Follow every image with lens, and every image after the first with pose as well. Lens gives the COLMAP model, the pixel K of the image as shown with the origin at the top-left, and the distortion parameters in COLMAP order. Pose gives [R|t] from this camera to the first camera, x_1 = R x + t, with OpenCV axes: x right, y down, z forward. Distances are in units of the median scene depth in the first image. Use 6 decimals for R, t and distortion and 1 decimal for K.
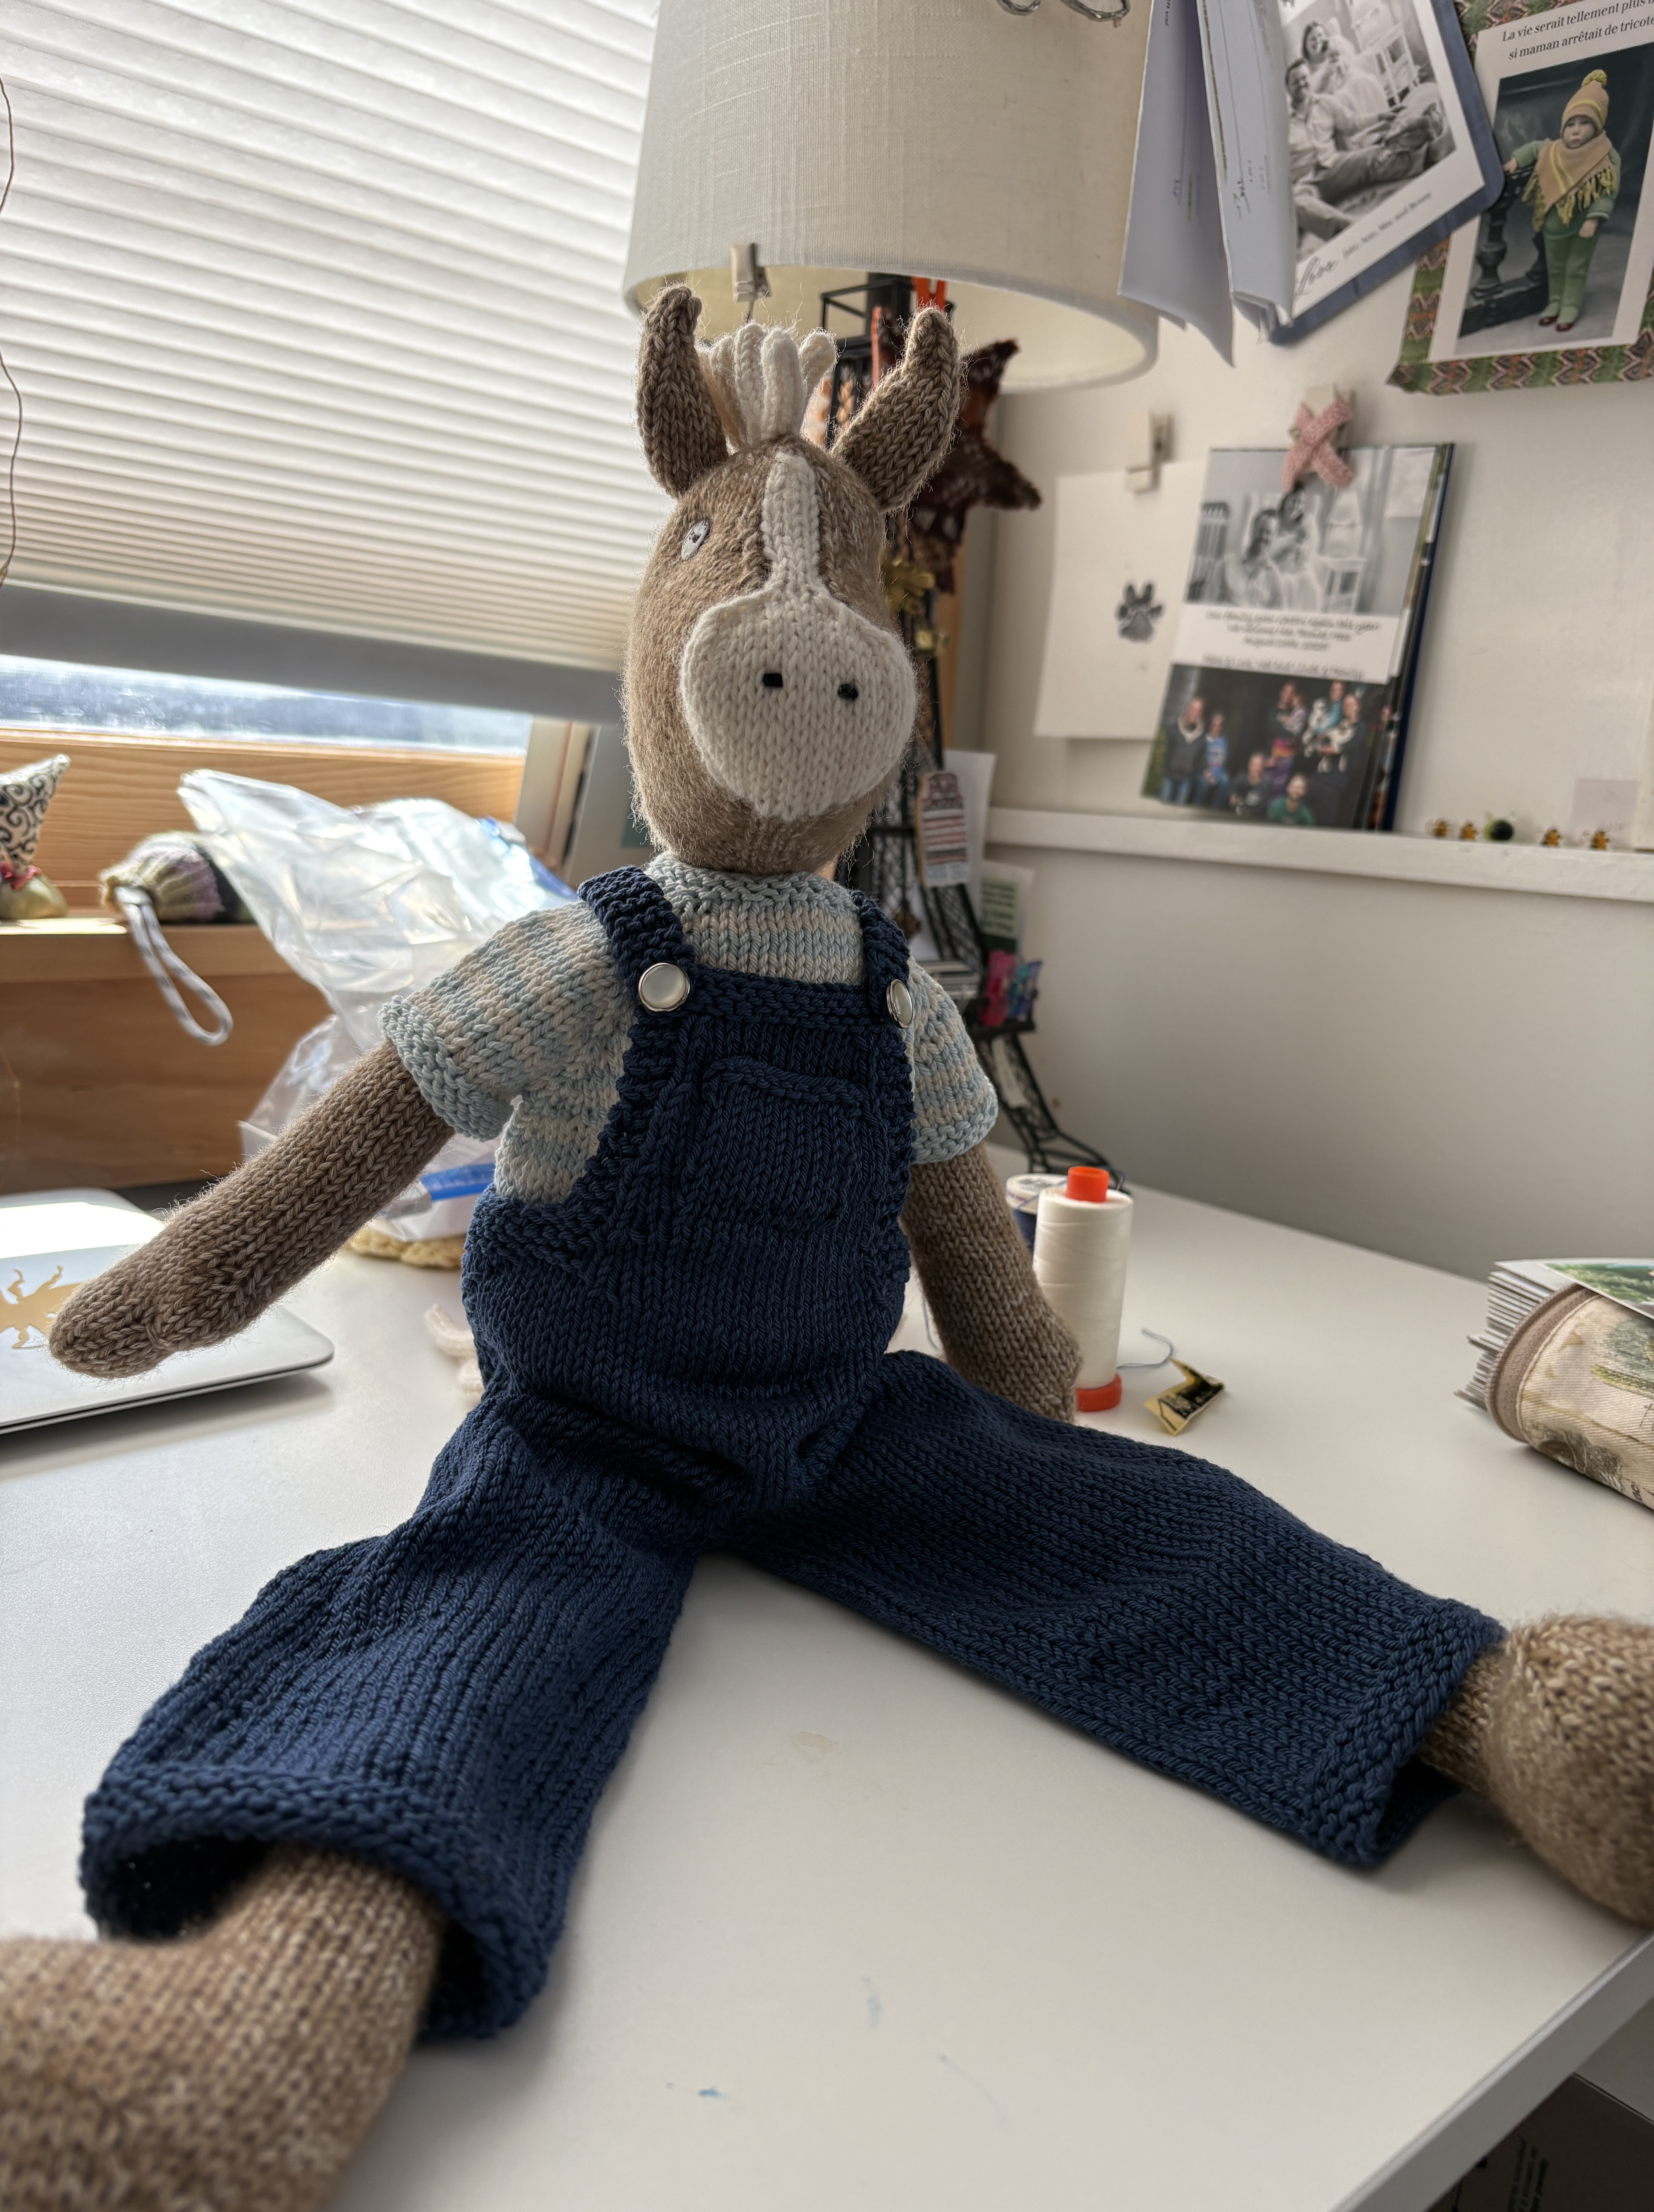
lens RADIAL K [[1669.7, 0, 827.0], [0, 1669.7, 1106.0], [0, 0, 1]] dist [0.299674, -0.614437]
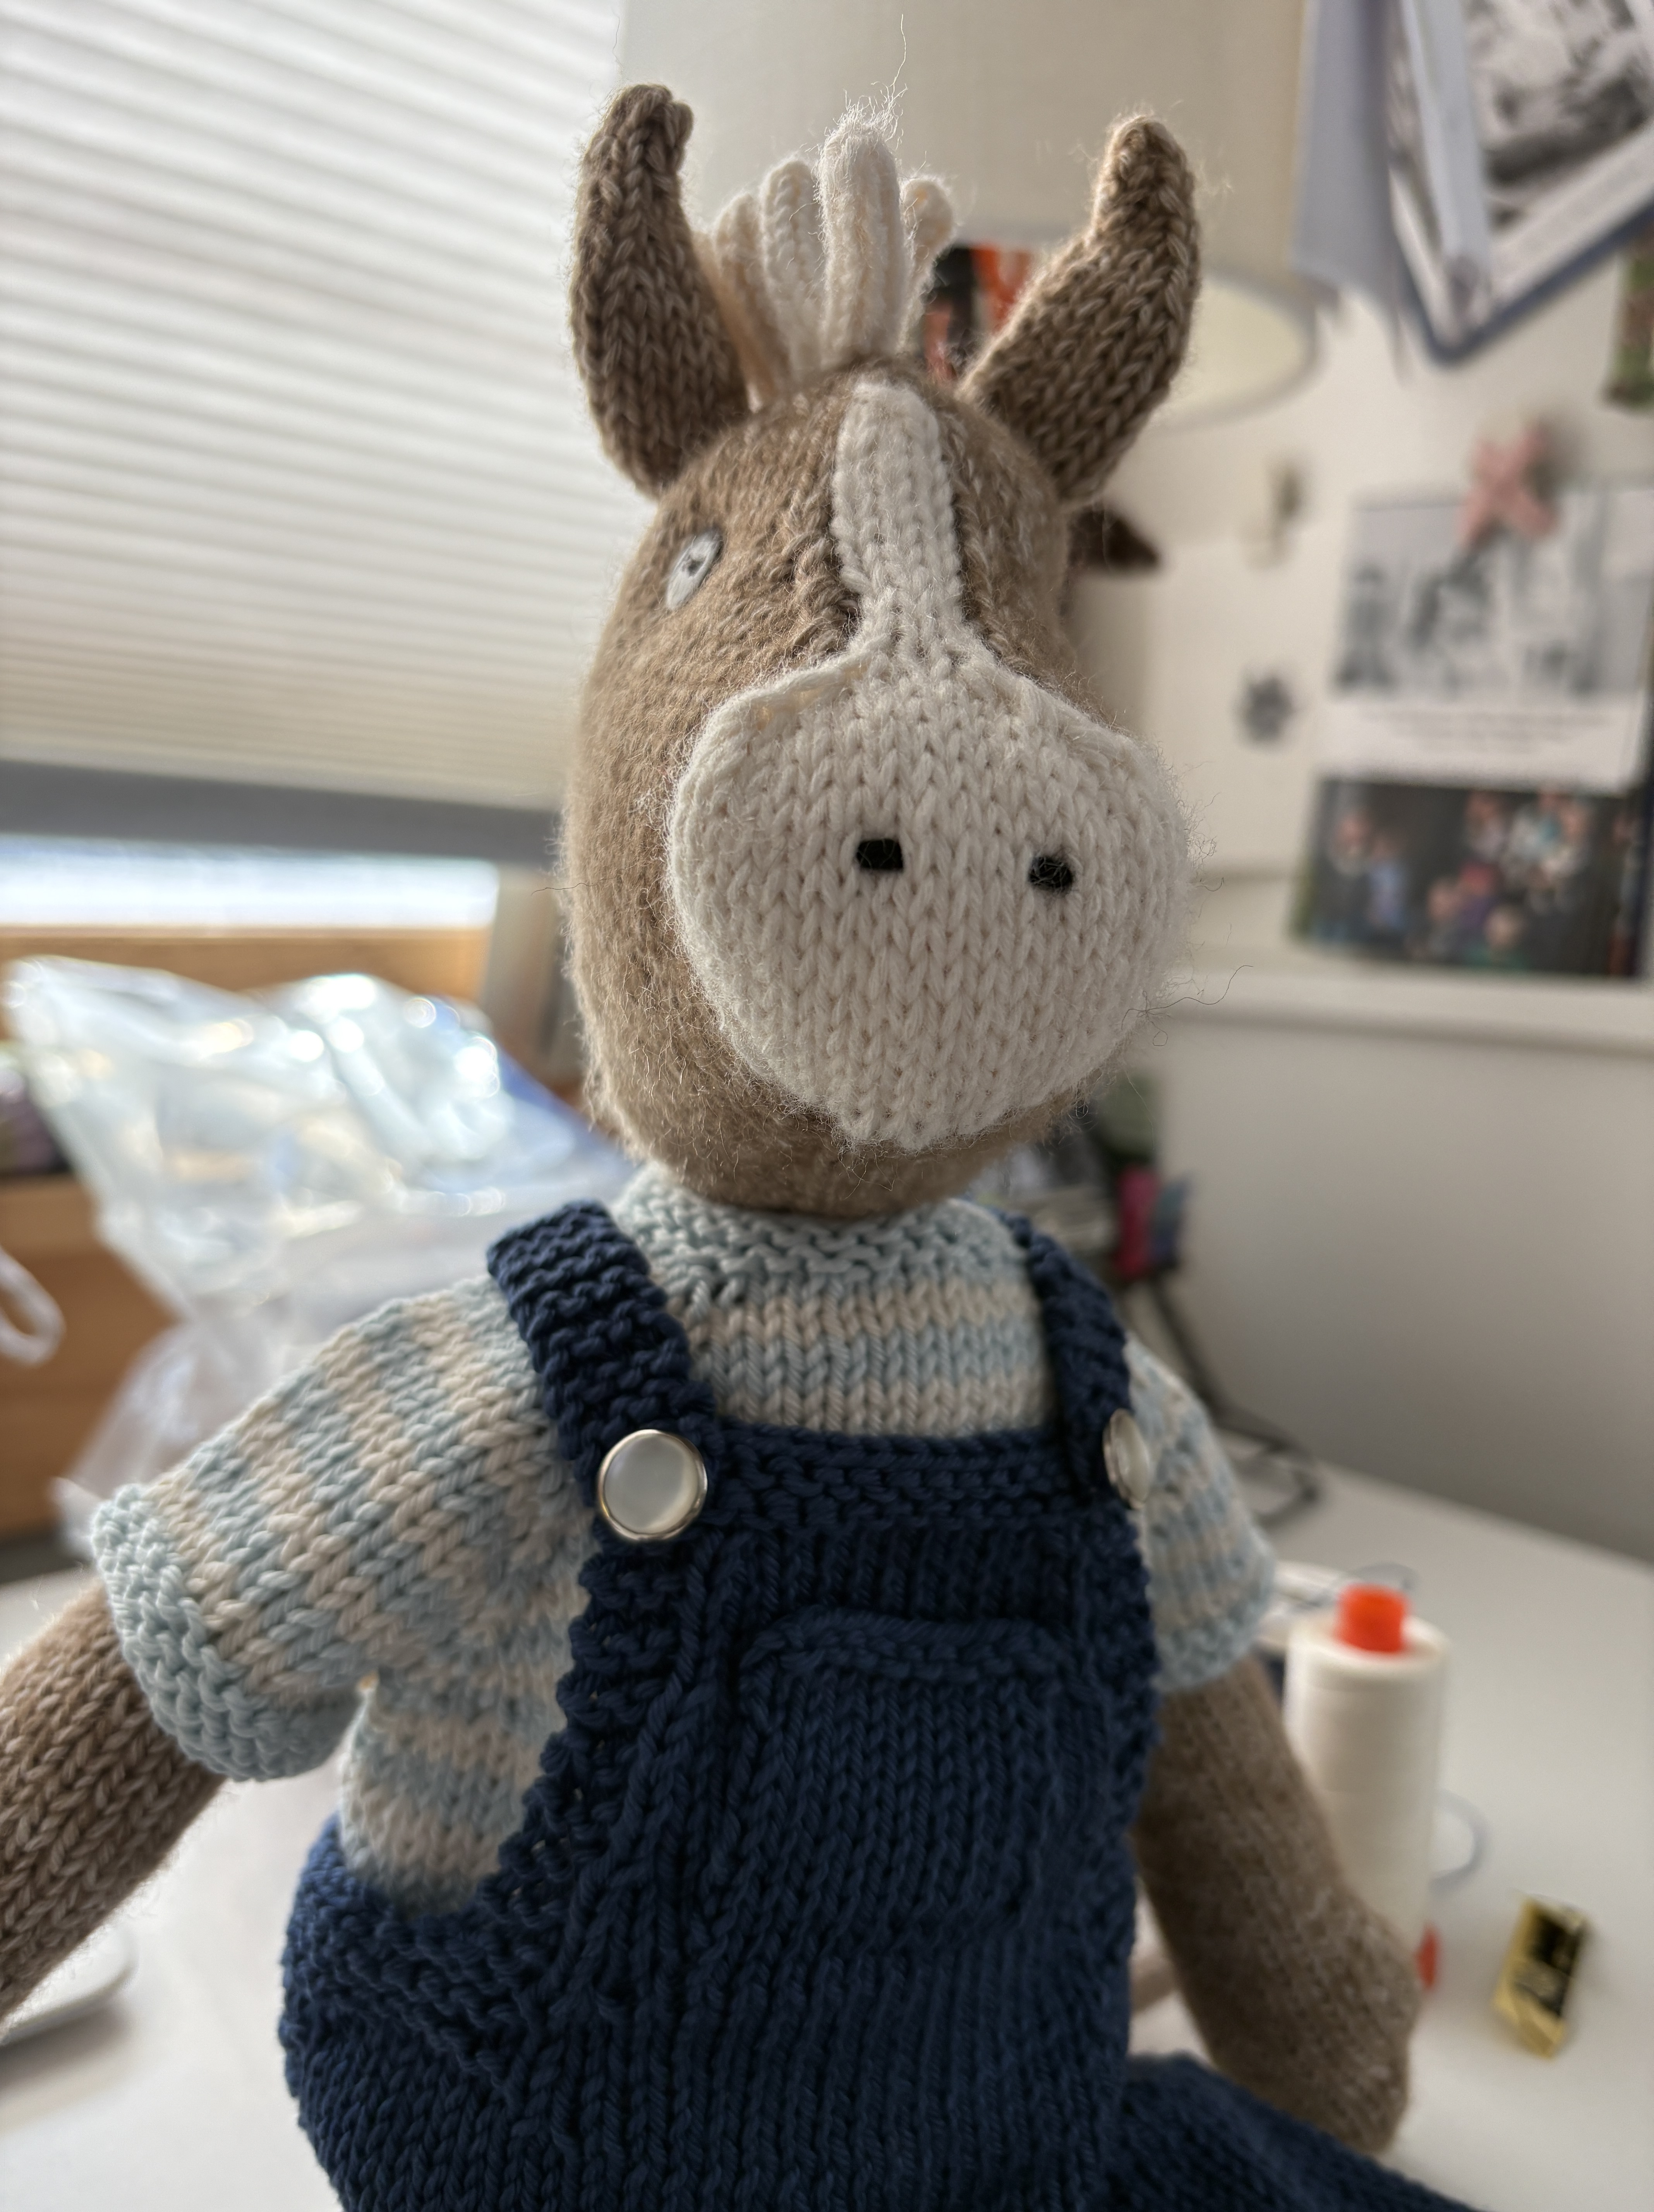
lens RADIAL K [[1681.8, 0, 853.7], [0, 1681.8, 1164.3], [0, 0, 1]] dist [0.117074, -0.158423]
pose [[0.999376, -0.035257, 0.002263, -0.037373], [0.035309, 0.998939, -0.029555, -0.141341], [-0.001219, 0.029617, 0.999561, 0.506978]]
